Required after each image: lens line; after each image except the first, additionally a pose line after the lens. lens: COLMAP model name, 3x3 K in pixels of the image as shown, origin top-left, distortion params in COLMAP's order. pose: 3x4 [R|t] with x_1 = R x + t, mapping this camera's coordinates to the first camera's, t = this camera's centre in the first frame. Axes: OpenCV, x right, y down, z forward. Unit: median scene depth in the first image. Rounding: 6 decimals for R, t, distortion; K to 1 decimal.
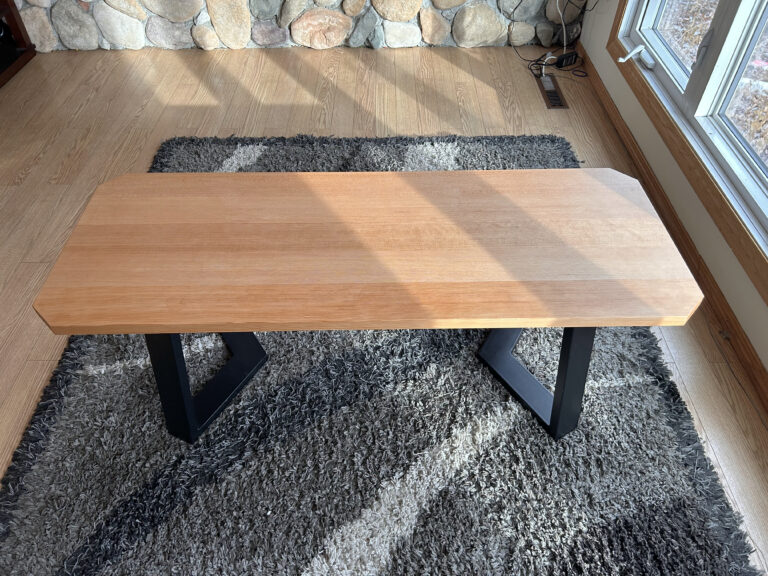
lens RADIAL K [[603.2, 0, 384.0], [0, 603.2, 288.0], [0, 0, 1]] dist [0.005315, 0.000085]
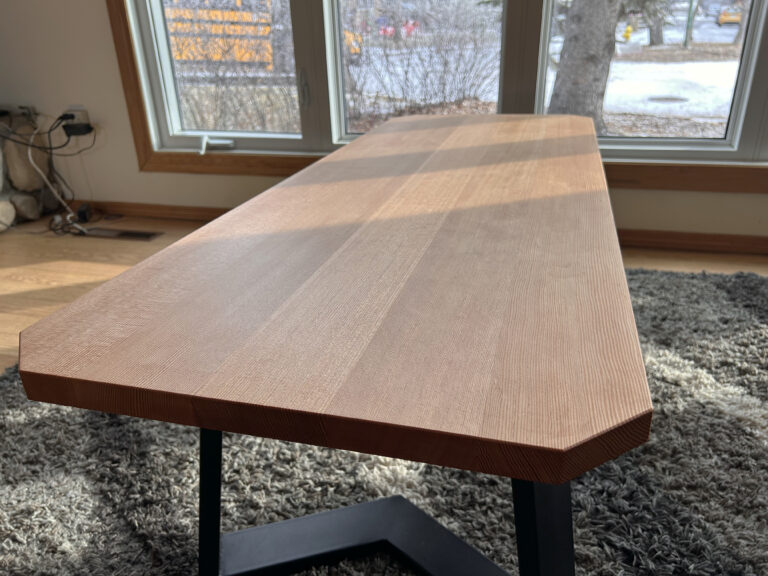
lens RADIAL K [[590.9, 0, 384.0], [0, 590.9, 288.0], [0, 0, 1]] dist [0.012473, -0.014537]
pose [[0.285259, -0.395073, 0.873238, -0.395150], [0.703322, 0.705238, 0.089313, -0.112560], [-0.651126, 0.588690, 0.479039, 0.500177]]
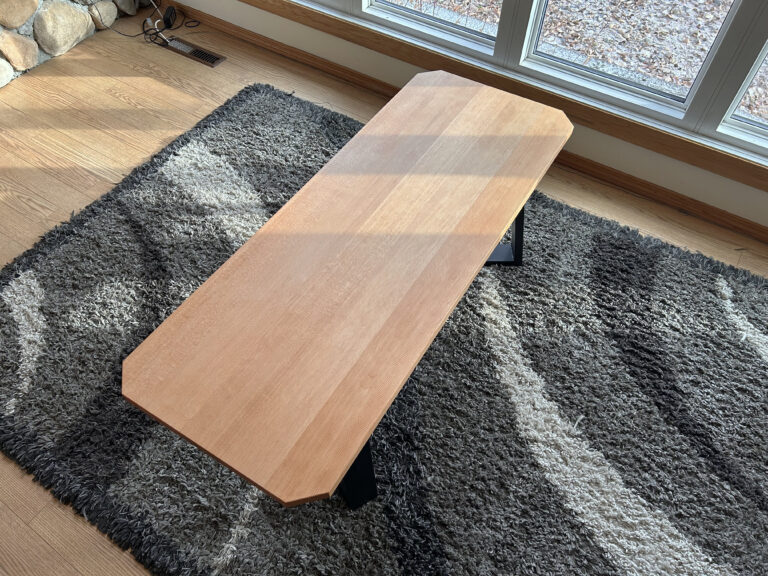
lens RADIAL K [[590.9, 0, 384.0], [0, 590.9, 288.0], [0, 0, 1]] dist [0.012473, -0.014537]
pose [[0.539149, -0.663055, 0.519304, -0.373248], [0.586303, 0.738141, 0.333761, -0.206360], [-0.604622, 0.124522, 0.786719, 0.097468]]
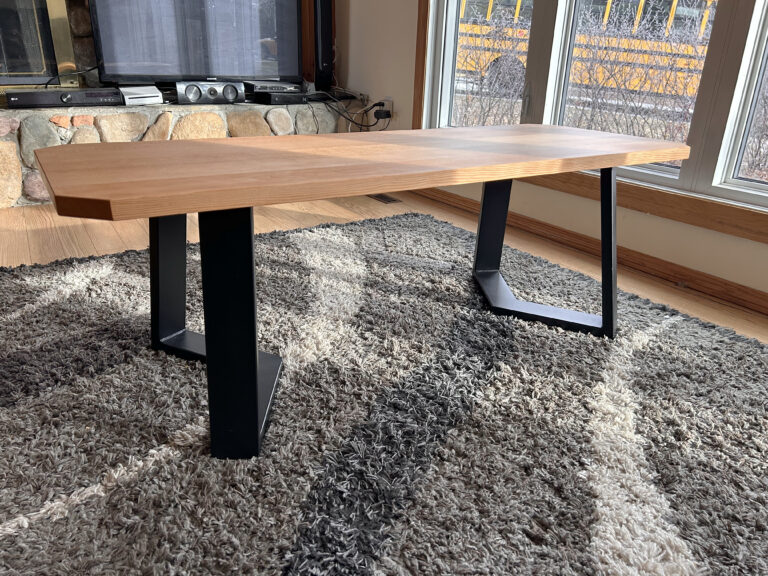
lens RADIAL K [[590.9, 0, 384.0], [0, 590.9, 288.0], [0, 0, 1]] dist [0.012473, -0.014537]
pose [[0.851543, -0.167584, 0.496779, -0.289778], [0.350752, 0.886359, -0.302228, 0.152127], [-0.389676, 0.431606, 0.813553, 0.263775]]
